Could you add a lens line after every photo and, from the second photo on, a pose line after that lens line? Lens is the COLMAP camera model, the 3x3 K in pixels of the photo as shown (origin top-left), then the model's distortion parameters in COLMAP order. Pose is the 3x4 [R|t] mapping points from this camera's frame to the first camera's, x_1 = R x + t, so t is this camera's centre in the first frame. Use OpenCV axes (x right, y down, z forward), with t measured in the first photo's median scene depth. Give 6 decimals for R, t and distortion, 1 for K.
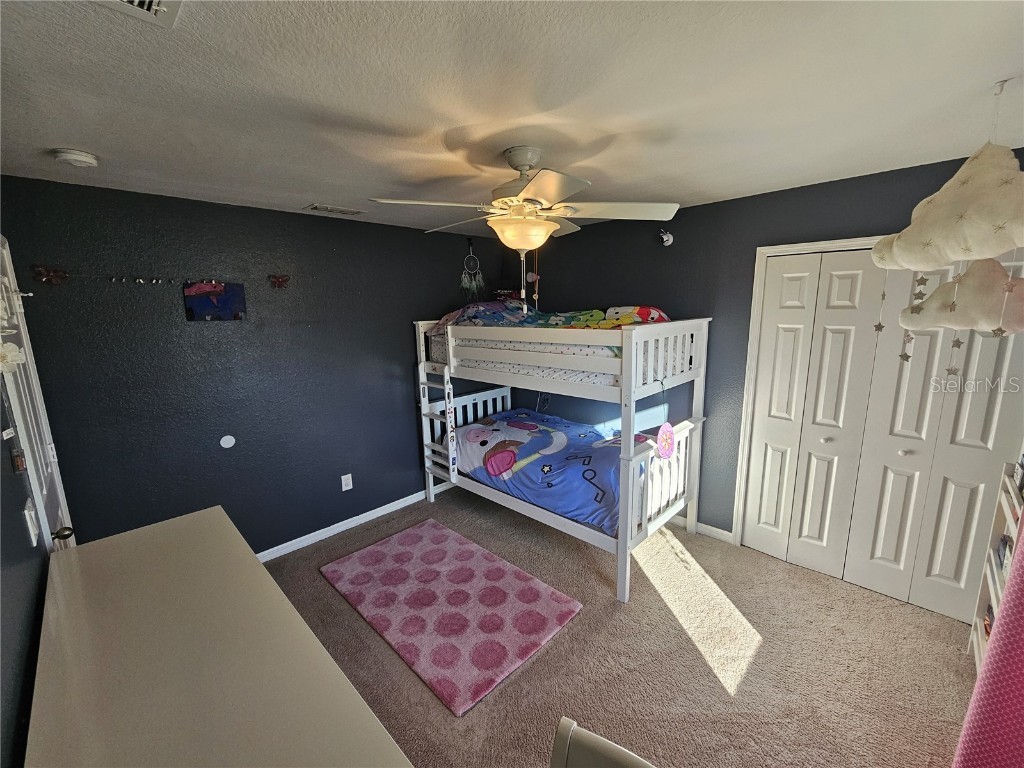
lens RADIAL K [[427.9, 0, 516.8], [0, 427.9, 386.1], [0, 0, 1]] dist [-0.000871, -0.000175]
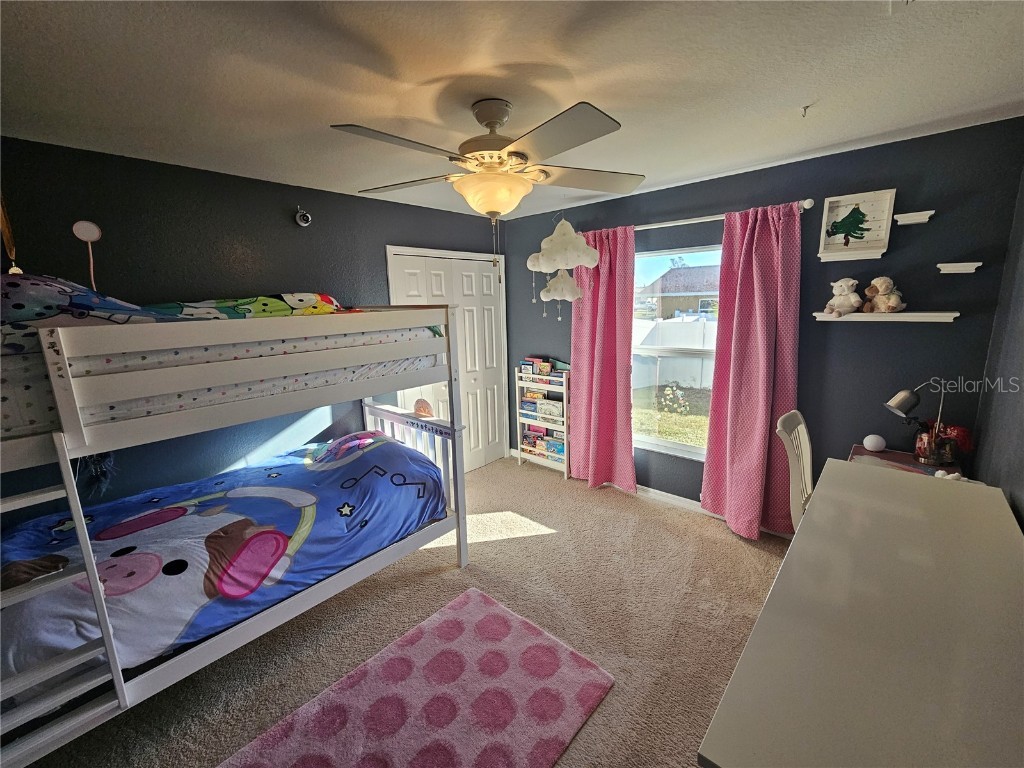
lens RADIAL K [[410.3, 0, 532.6], [0, 410.3, 381.6], [0, 0, 1]] dist [-0.000262, -0.000032]
pose [[-0.054212, -0.174278, 0.983203, -0.619241], [0.216748, 0.959120, 0.181960, -0.077191], [-0.974721, 0.222972, -0.014221, 0.678498]]
